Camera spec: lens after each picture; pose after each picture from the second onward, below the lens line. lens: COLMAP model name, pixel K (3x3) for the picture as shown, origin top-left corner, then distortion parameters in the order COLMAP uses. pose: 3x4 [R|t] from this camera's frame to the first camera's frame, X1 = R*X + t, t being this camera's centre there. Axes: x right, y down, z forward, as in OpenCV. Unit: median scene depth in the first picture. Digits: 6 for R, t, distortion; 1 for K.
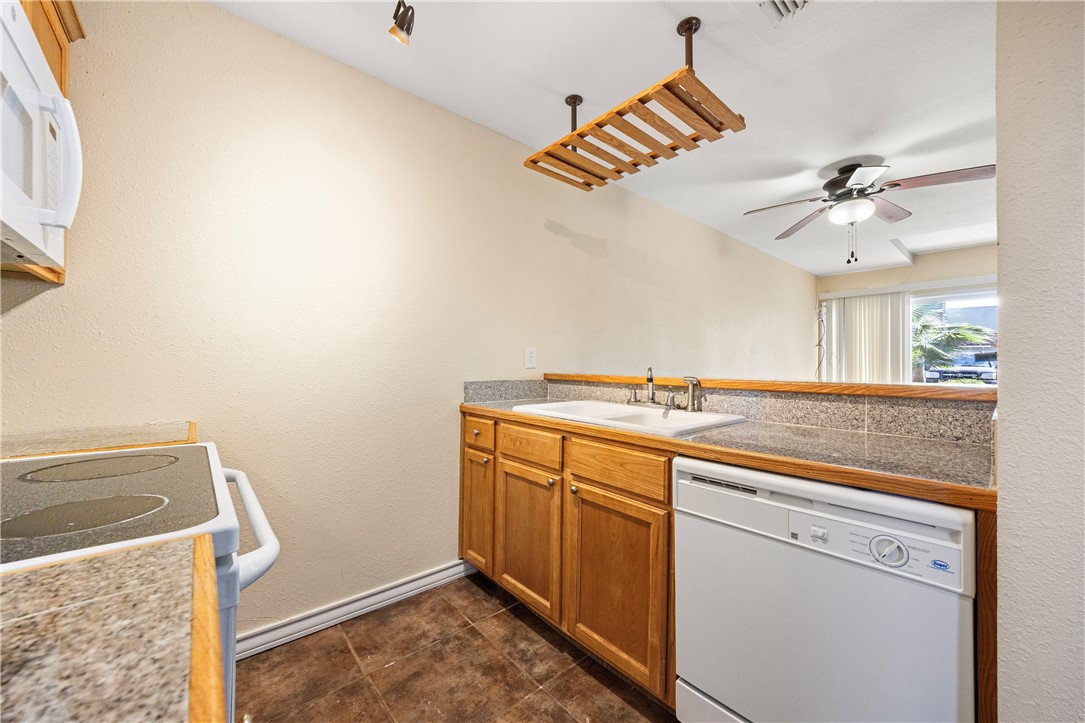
lens RADIAL K [[403.9, 0, 542.5], [0, 403.9, 361.5], [0, 0, 1]] dist [-0.002199, -0.000344]
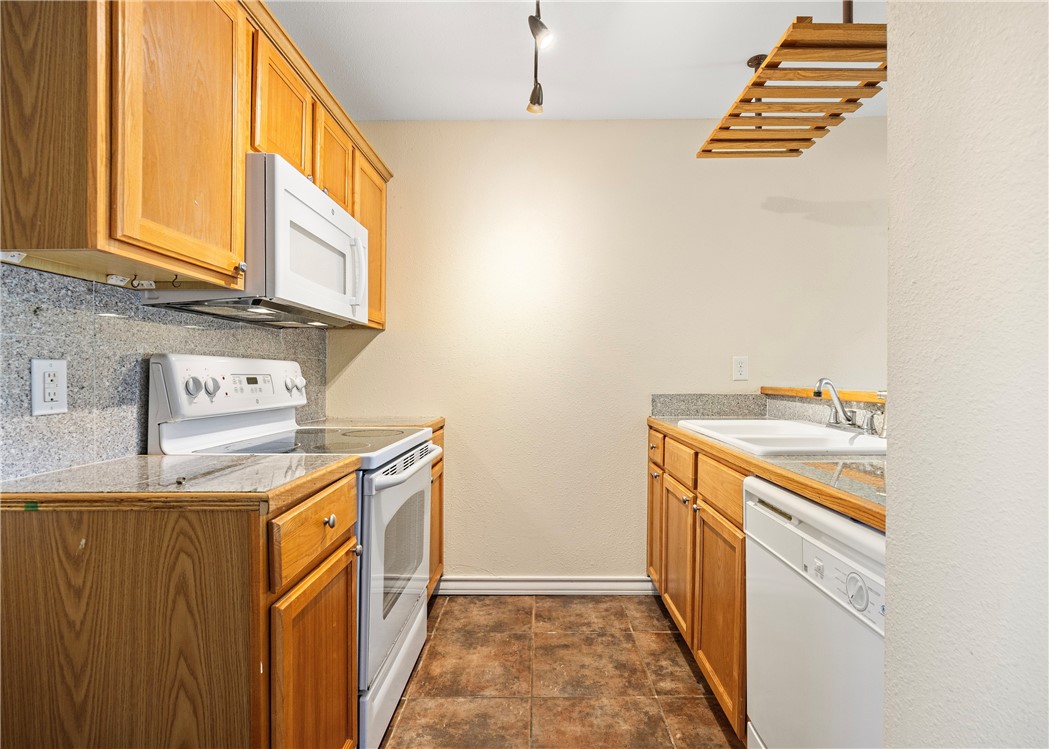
lens RADIAL K [[512.7, 0, 543.0], [0, 512.7, 371.2], [0, 0, 1]] dist [0.002496, 0.000150]
pose [[0.752155, -0.013646, -0.658845, 0.542817], [0.010460, 0.999907, -0.008768, 0.003716], [0.658903, -0.000296, 0.752228, -0.126296]]
